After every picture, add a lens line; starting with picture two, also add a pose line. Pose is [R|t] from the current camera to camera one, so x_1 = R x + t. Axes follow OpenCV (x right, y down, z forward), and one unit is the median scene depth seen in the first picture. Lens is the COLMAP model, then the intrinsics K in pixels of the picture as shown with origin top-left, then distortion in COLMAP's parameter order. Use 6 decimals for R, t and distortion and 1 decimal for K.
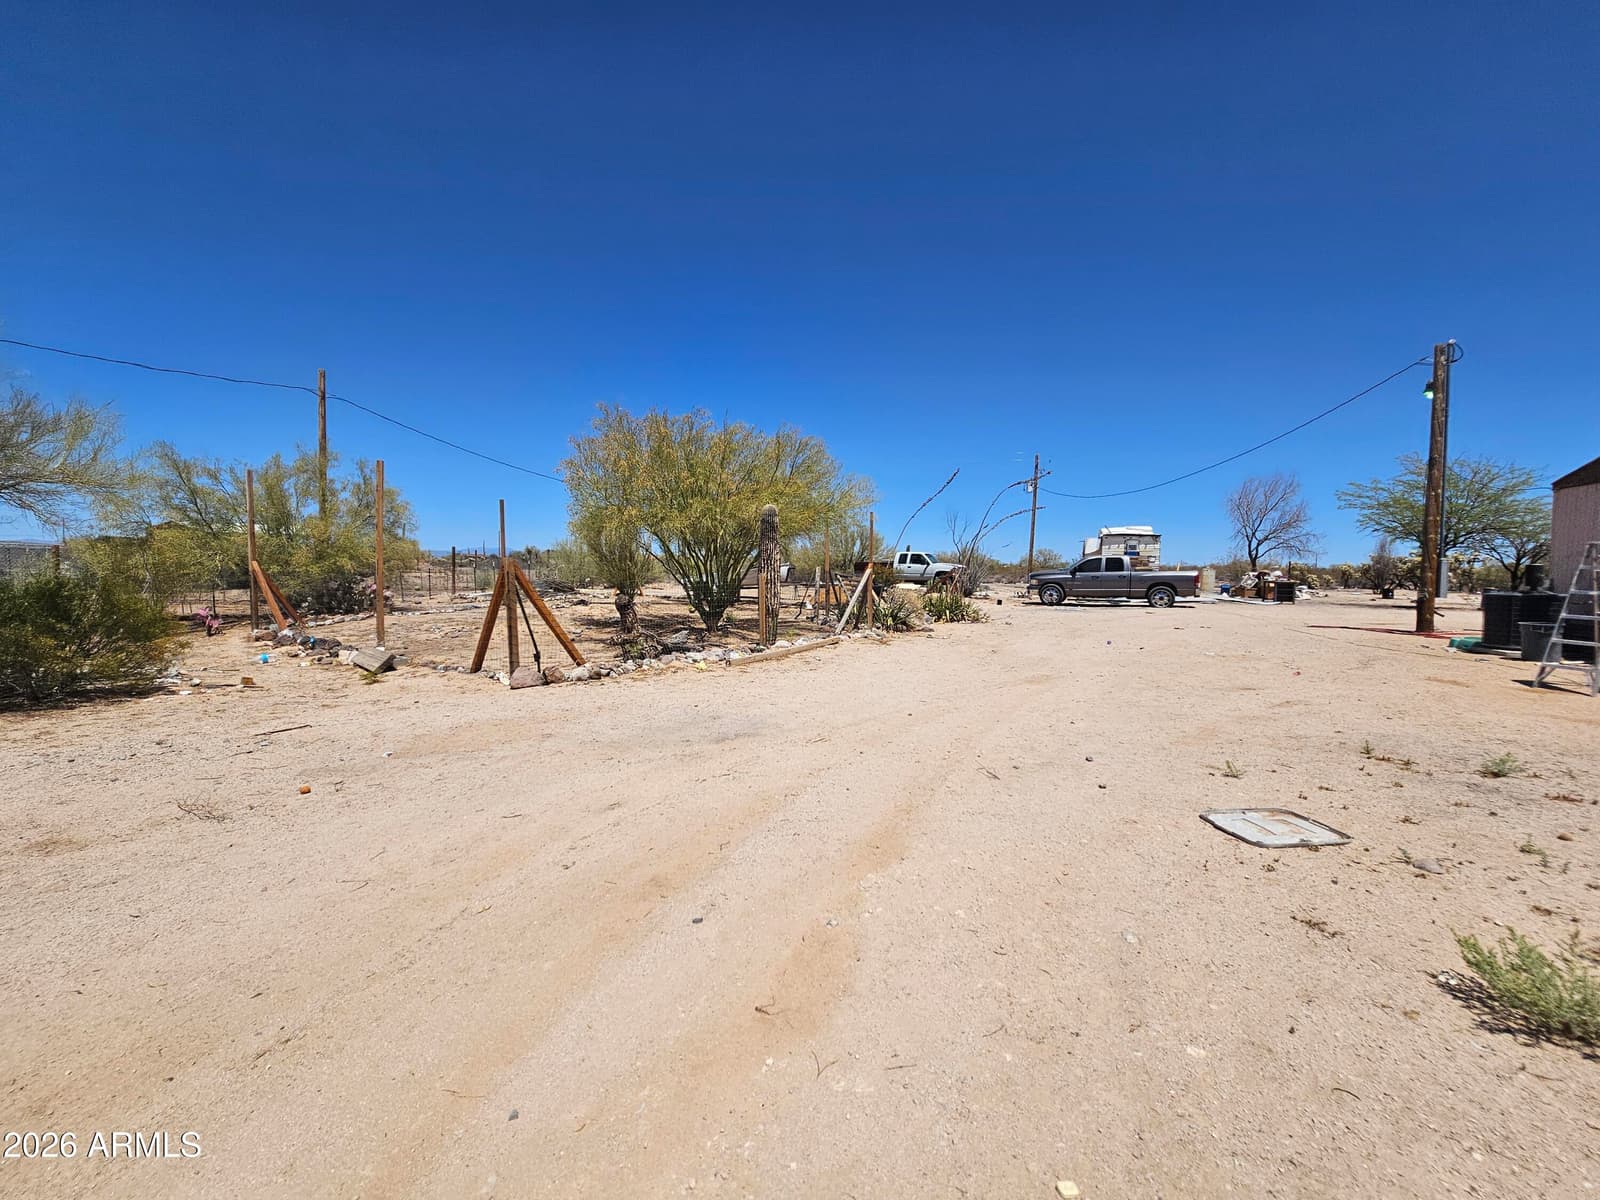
lens RADIAL K [[653.1, 0, 797.9], [0, 653.1, 605.7], [0, 0, 1]] dist [-0.009043, 0.000475]
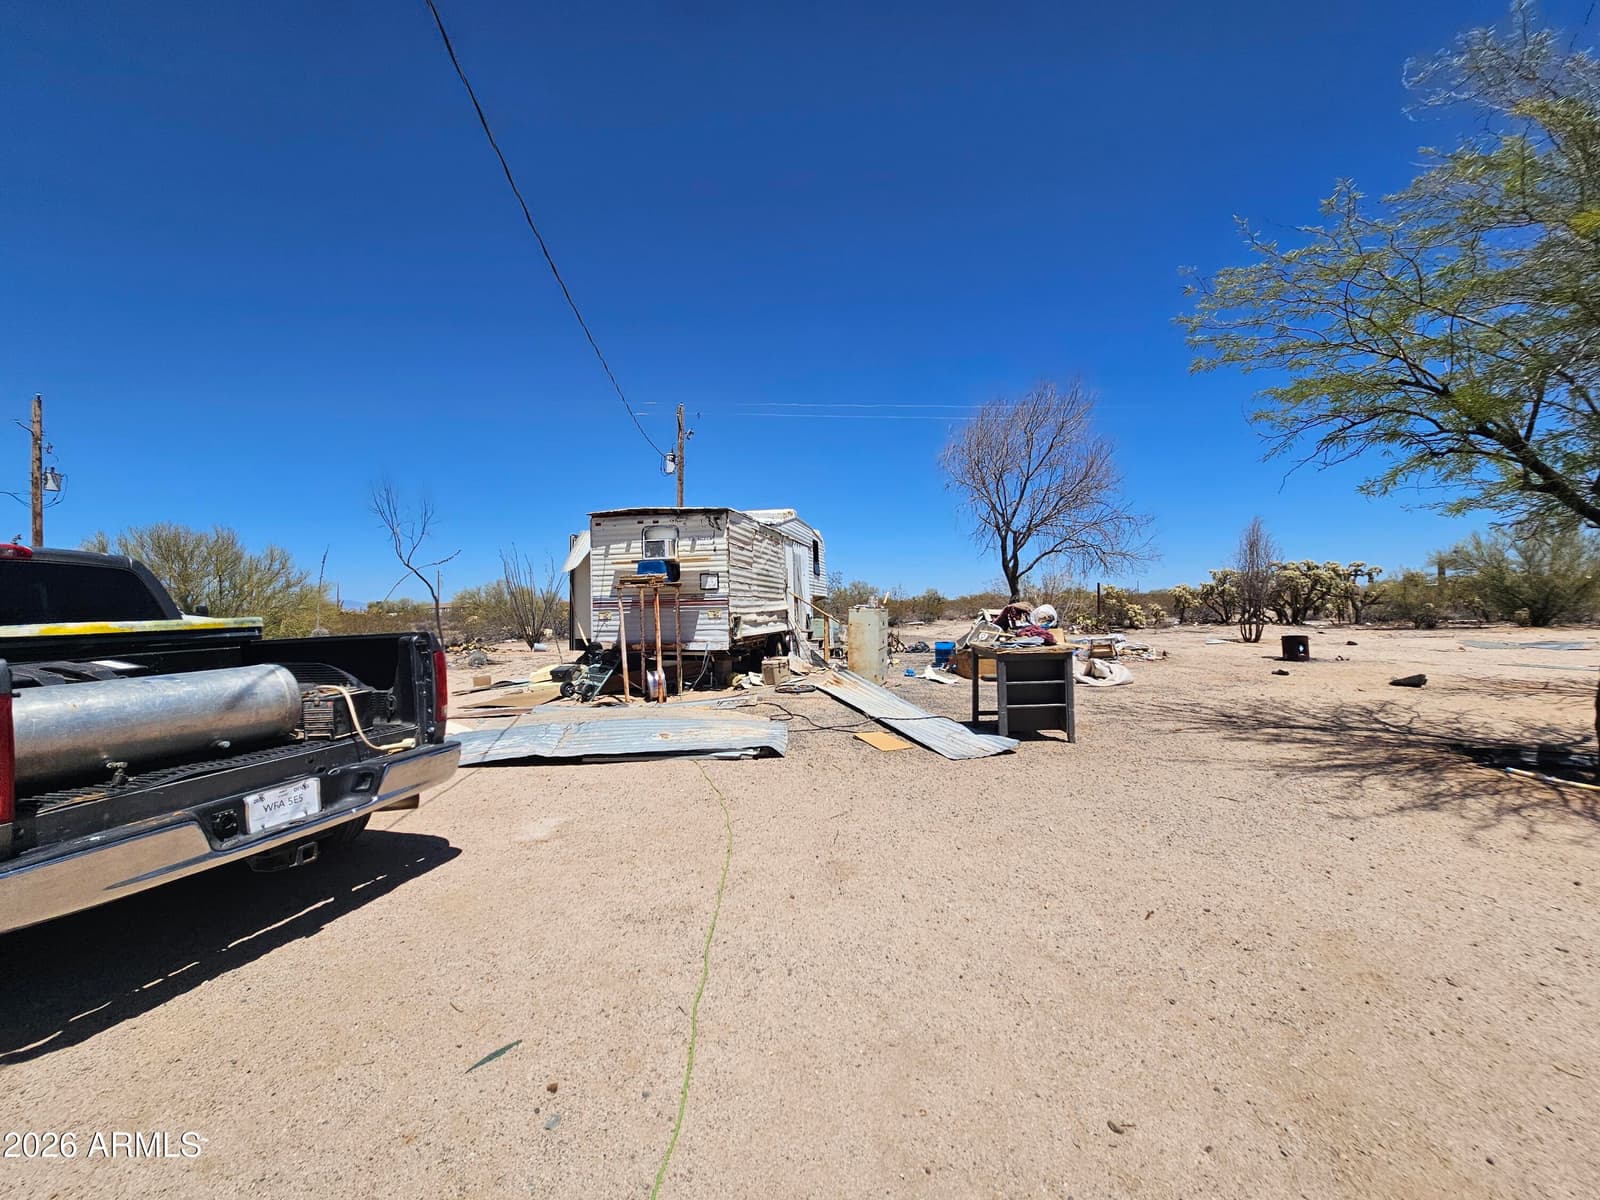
lens RADIAL K [[653.1, 0, 801.9], [0, 653.1, 597.1], [0, 0, 1]] dist [-0.009043, 0.000475]
pose [[0.980355, -0.032027, 0.194623, 0.468687], [0.046652, 0.996383, -0.071030, -0.032773], [-0.191644, 0.078714, 0.978303, 0.587746]]
